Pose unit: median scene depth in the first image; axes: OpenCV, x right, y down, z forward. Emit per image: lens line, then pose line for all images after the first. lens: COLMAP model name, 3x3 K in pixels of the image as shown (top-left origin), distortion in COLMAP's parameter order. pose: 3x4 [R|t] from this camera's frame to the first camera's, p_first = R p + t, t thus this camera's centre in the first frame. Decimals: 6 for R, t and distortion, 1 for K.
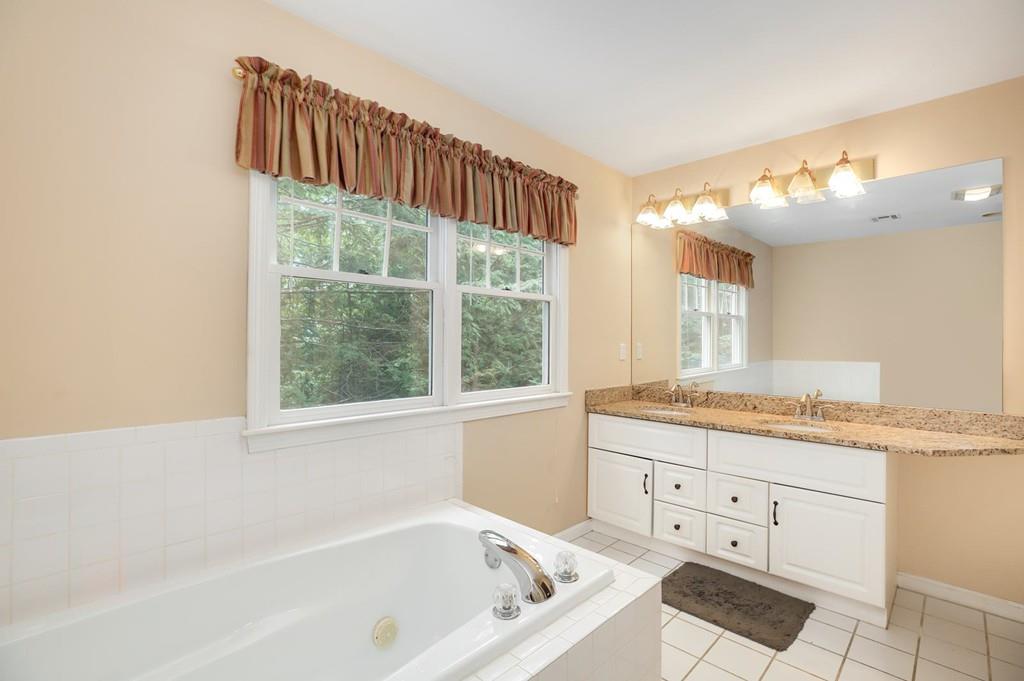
lens RADIAL K [[466.1, 0, 508.9], [0, 466.1, 335.1], [0, 0, 1]] dist [-0.036546, 0.012246]
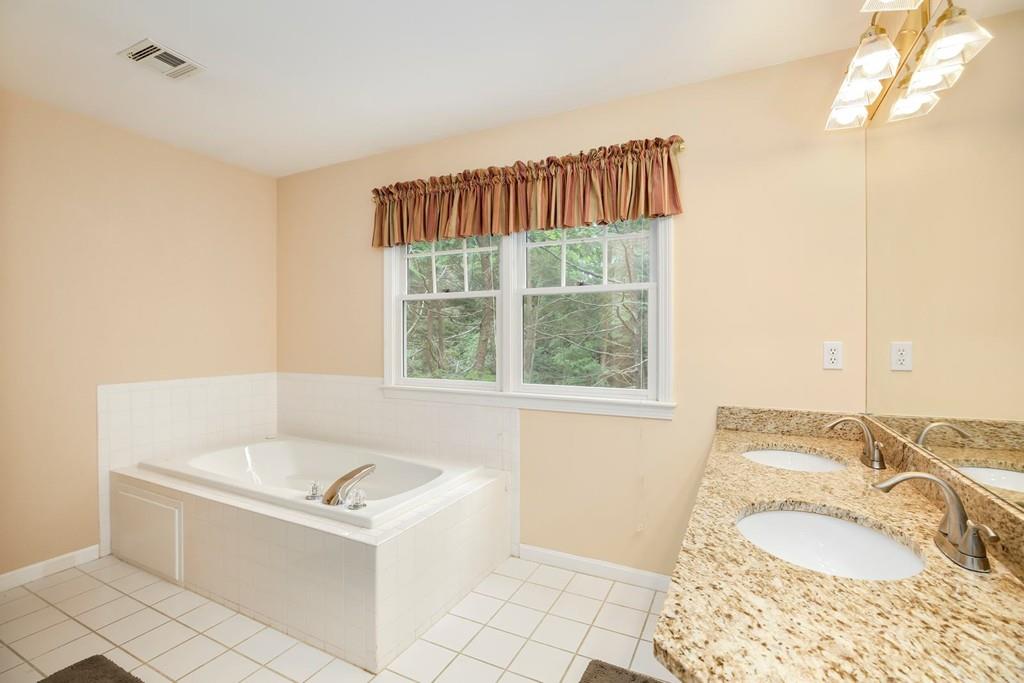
lens RADIAL K [[466.1, 0, 508.9], [0, 466.1, 336.1], [0, 0, 1]] dist [-0.036546, 0.012246]
pose [[0.328478, -0.030186, -0.944029, 0.965739], [-0.007964, 0.999365, -0.034726, 0.050905], [0.944478, 0.018925, 0.328029, 0.609859]]
